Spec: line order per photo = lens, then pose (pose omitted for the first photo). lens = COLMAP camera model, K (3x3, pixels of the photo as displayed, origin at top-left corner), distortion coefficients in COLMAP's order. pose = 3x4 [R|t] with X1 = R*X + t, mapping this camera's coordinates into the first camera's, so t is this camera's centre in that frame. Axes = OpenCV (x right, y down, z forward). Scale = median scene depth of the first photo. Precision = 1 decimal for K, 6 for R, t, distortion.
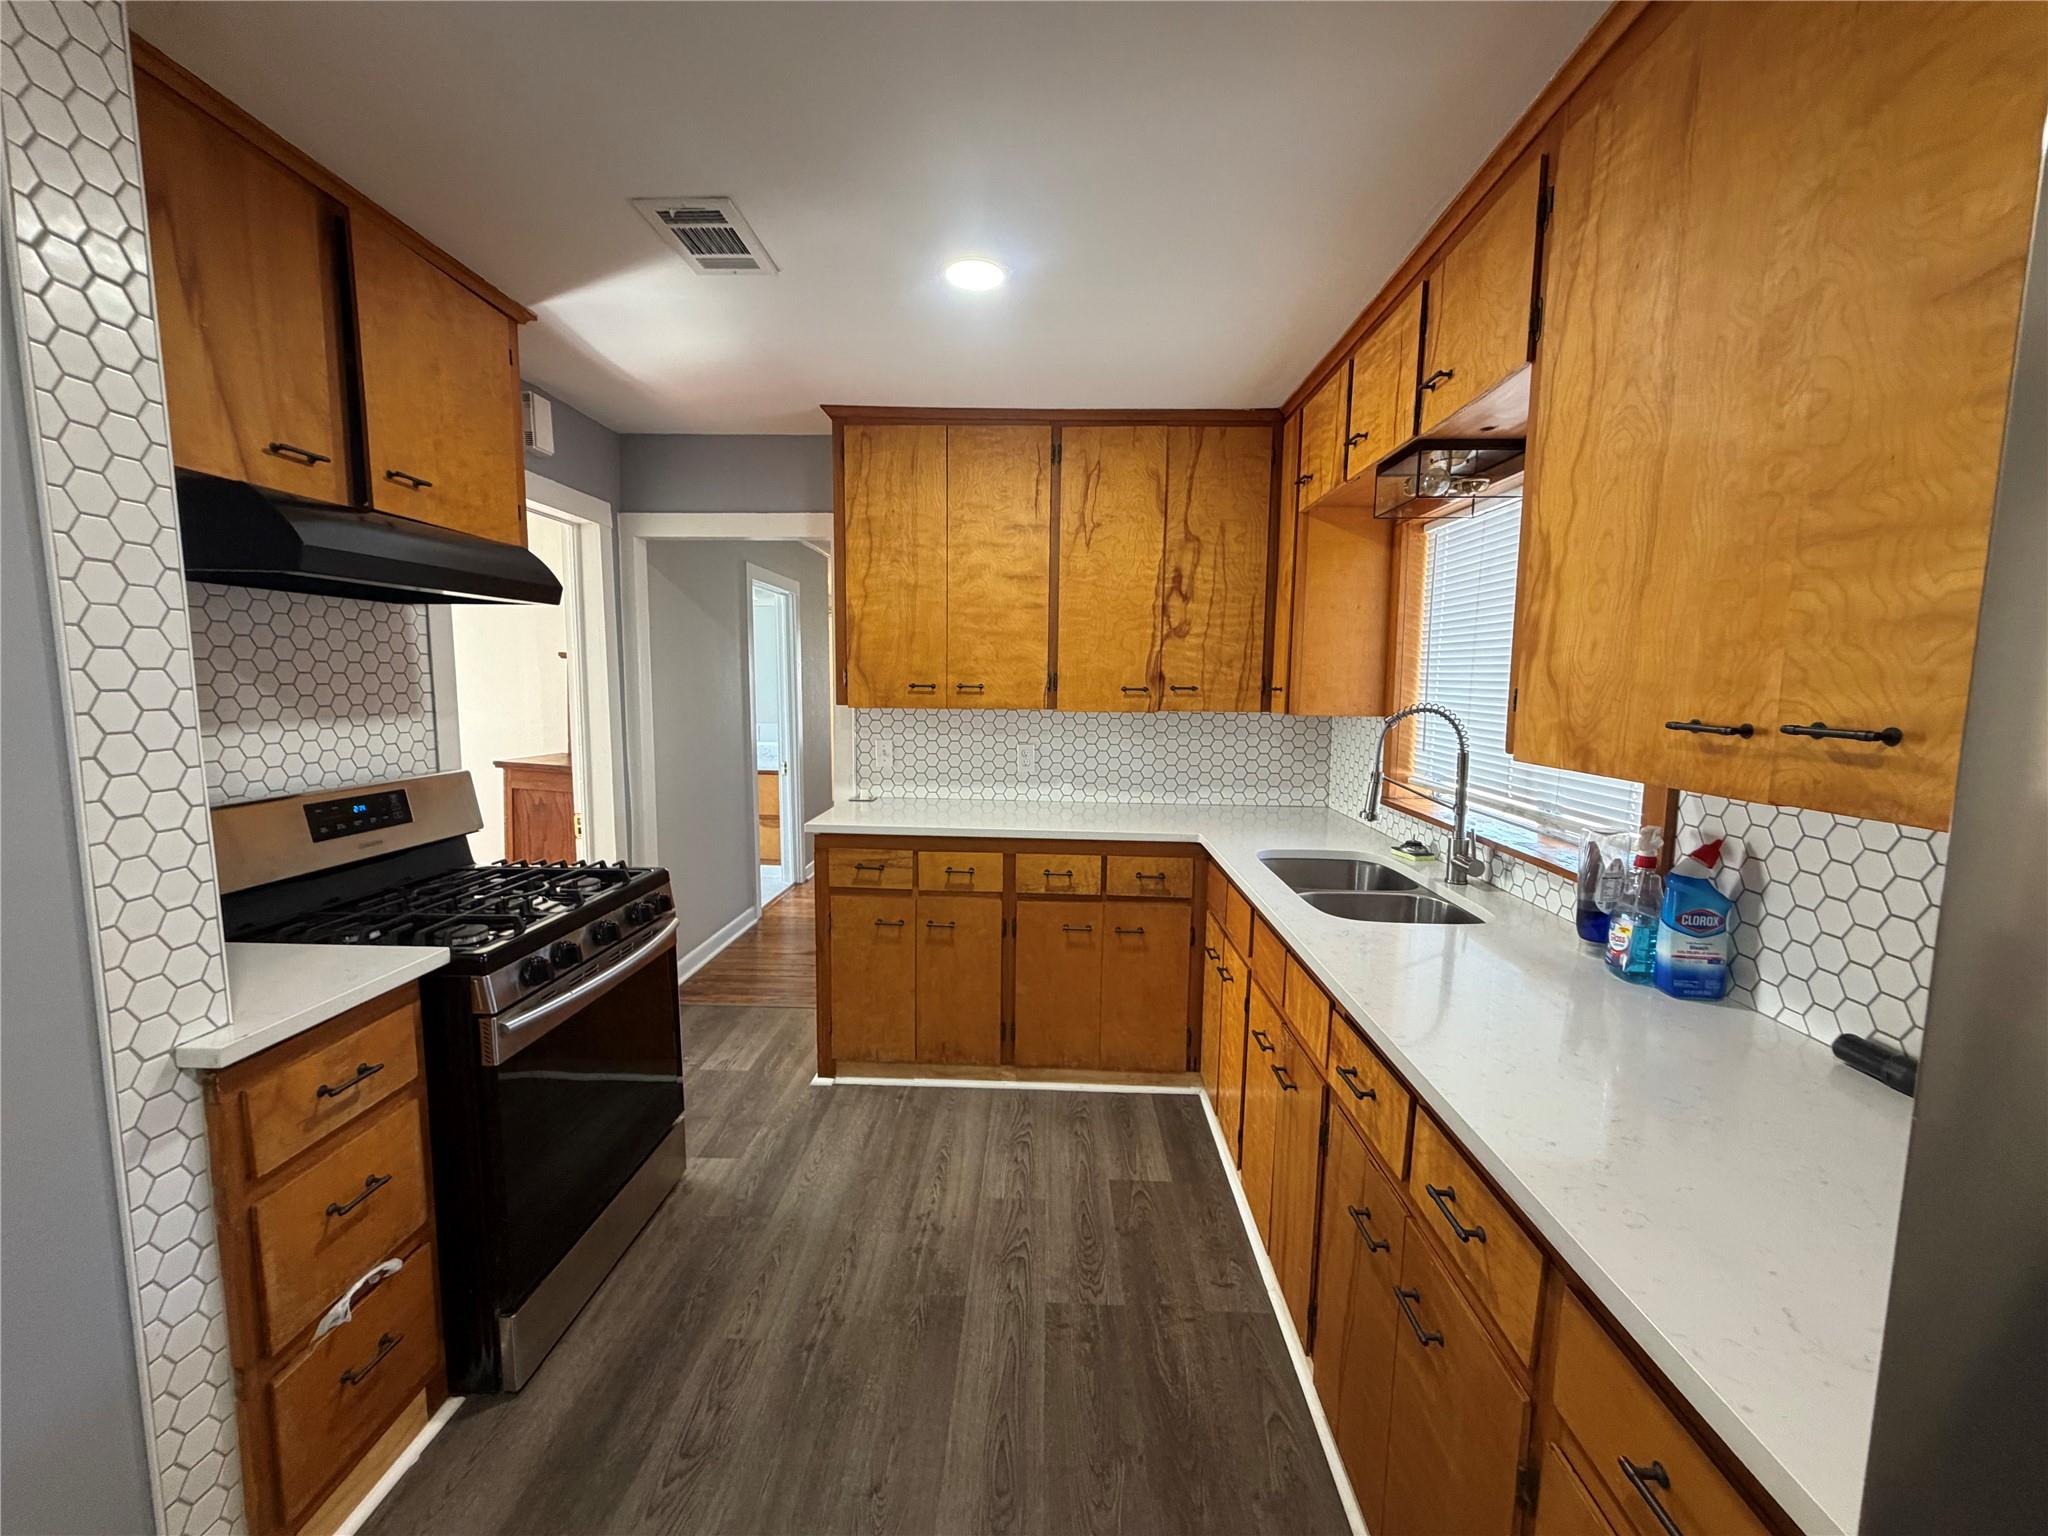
lens RADIAL K [[817.3, 0, 1019.9], [0, 817.3, 768.1], [0, 0, 1]] dist [-0.000596, 0.000709]
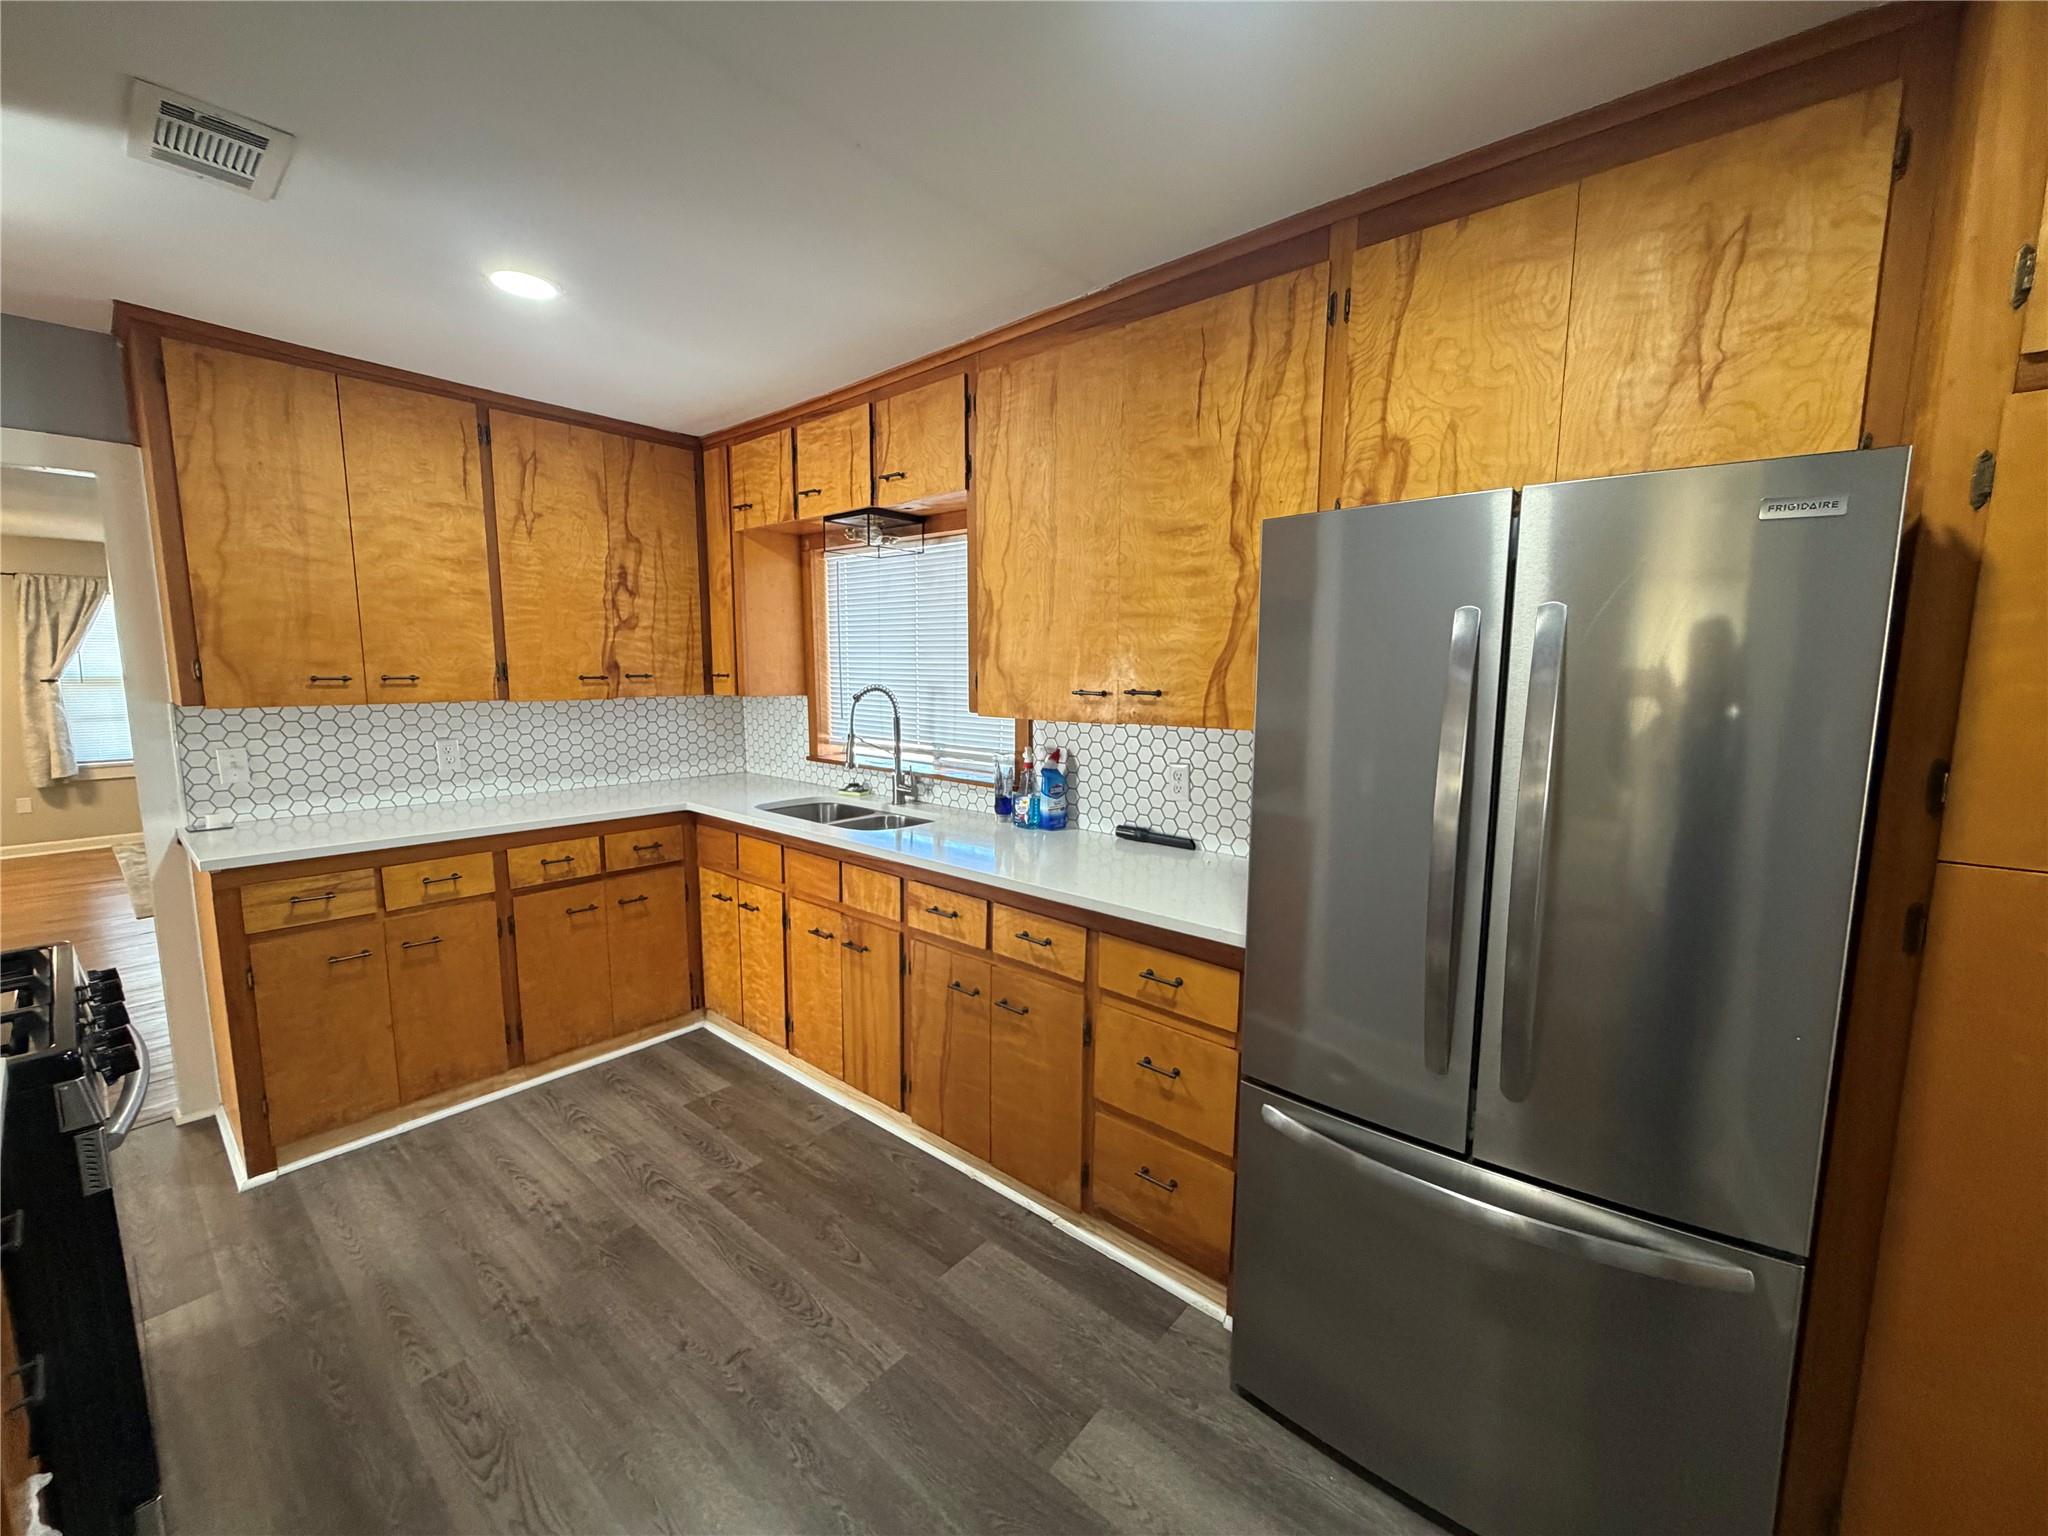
lens RADIAL K [[817.3, 0, 1021.4], [0, 817.3, 767.0], [0, 0, 1]] dist [-0.000596, 0.000709]
pose [[0.620484, -0.105206, 0.777130, -0.437791], [0.086792, 0.994085, 0.065280, -0.004272], [-0.779401, 0.026944, 0.625946, -0.106297]]
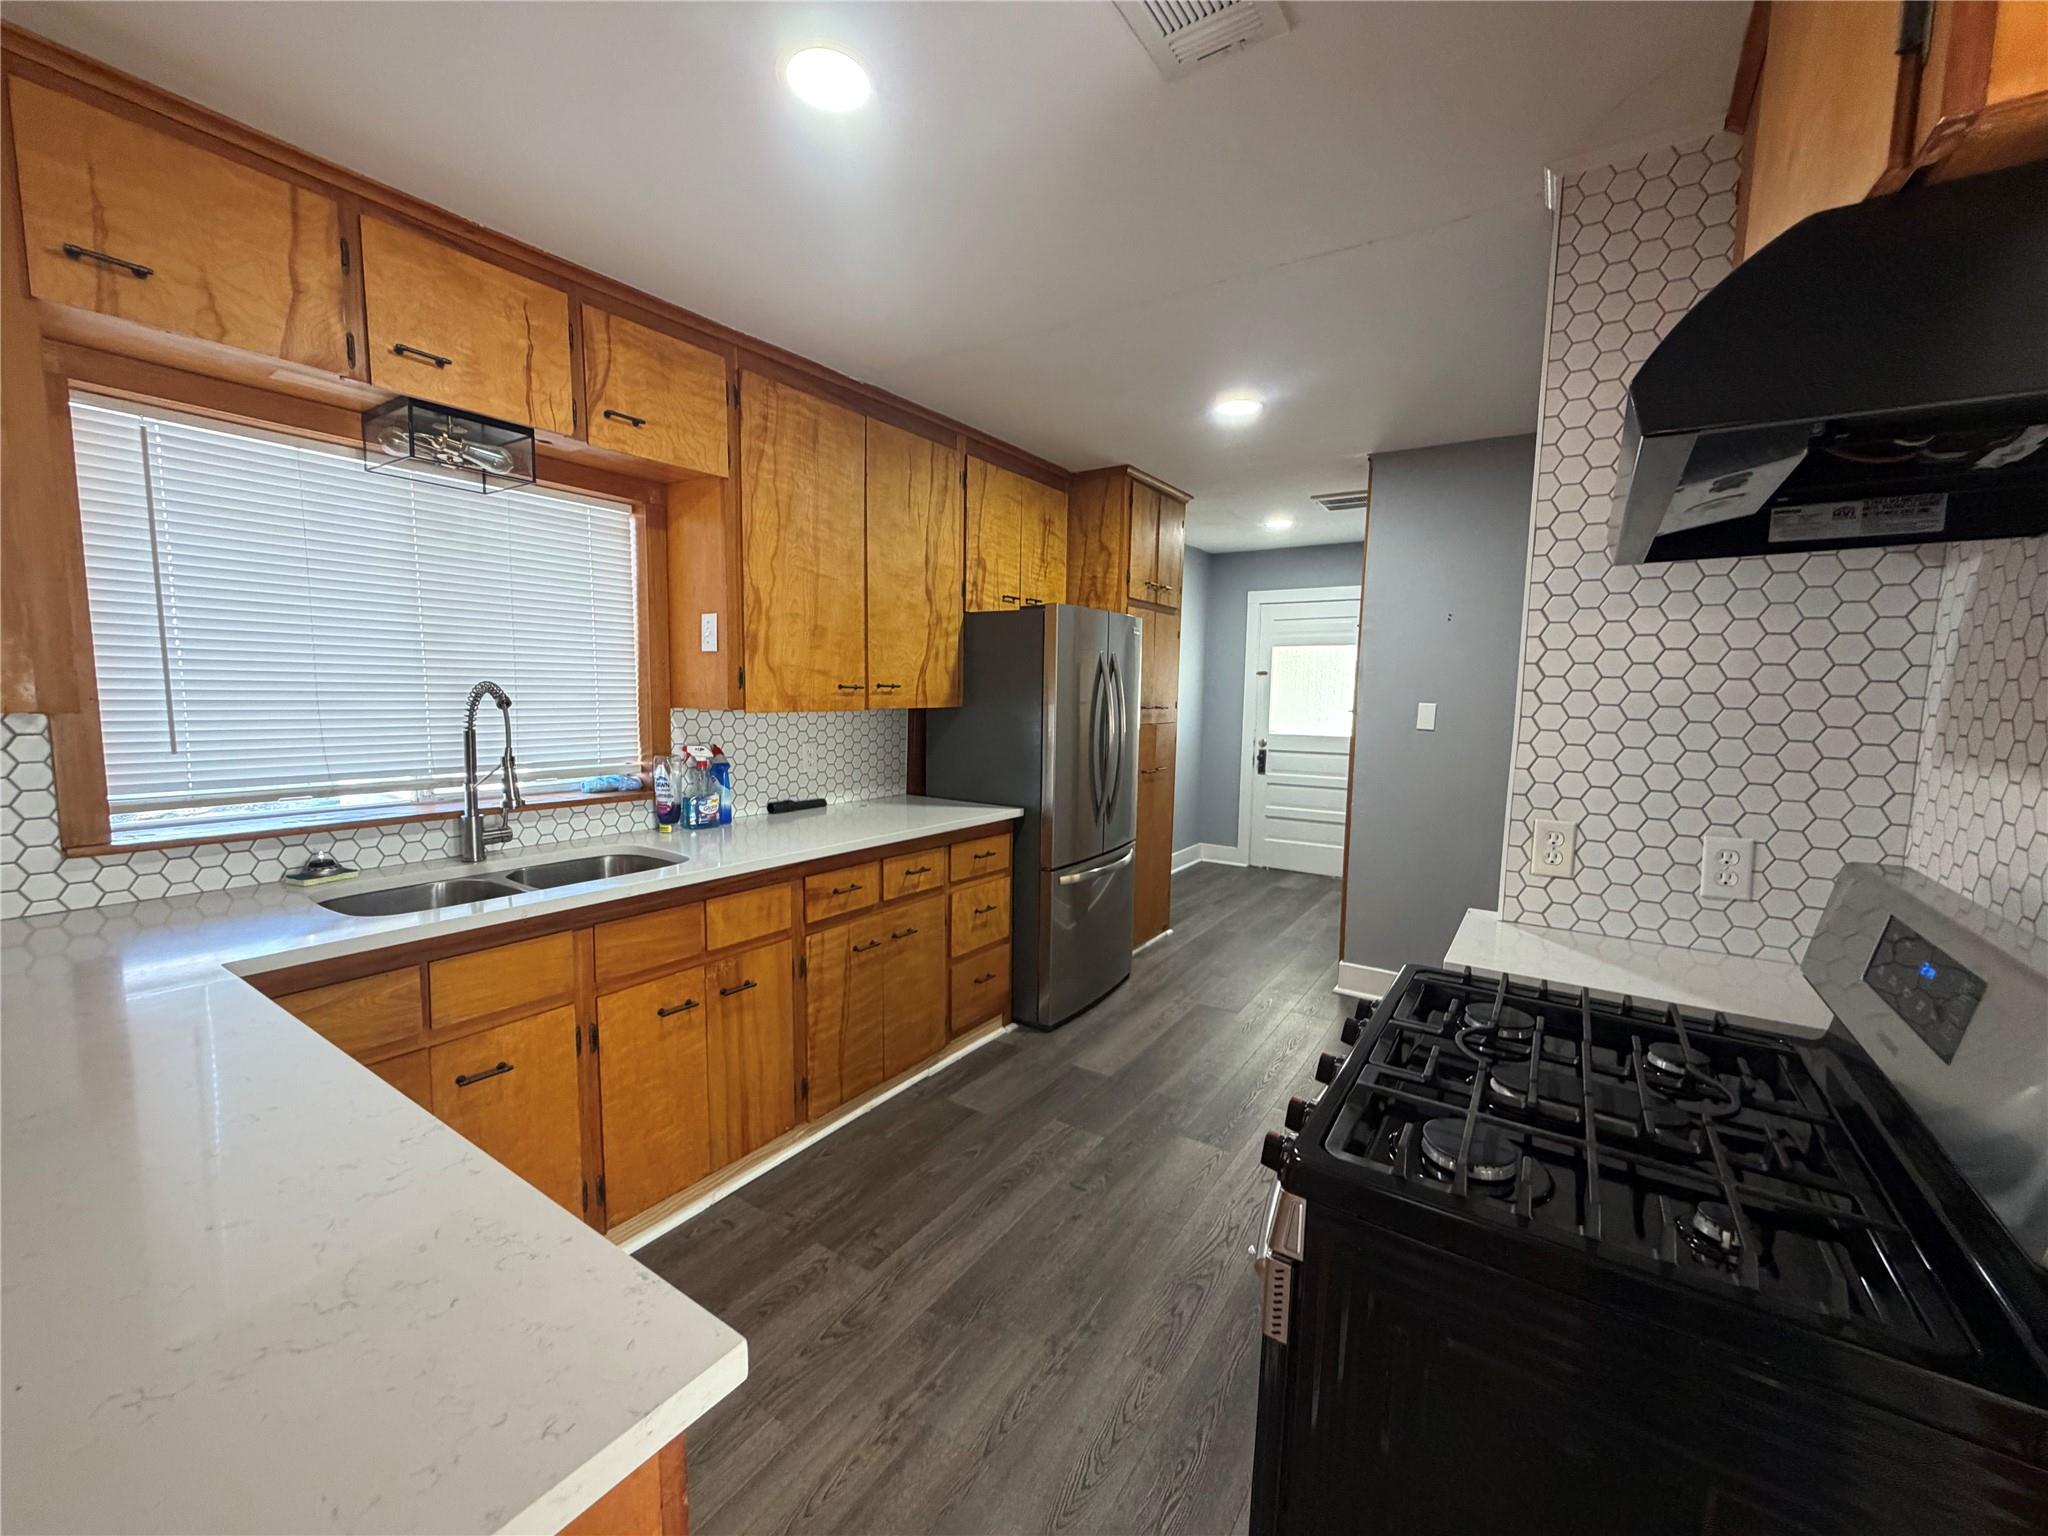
lens RADIAL K [[817.3, 0, 1021.1], [0, 817.3, 767.0], [0, 0, 1]] dist [-0.000596, 0.000709]
pose [[-0.847800, -0.078468, 0.524478, -0.493593], [0.030424, 0.980167, 0.195824, -0.132835], [-0.529442, 0.181977, -0.828598, 1.304666]]
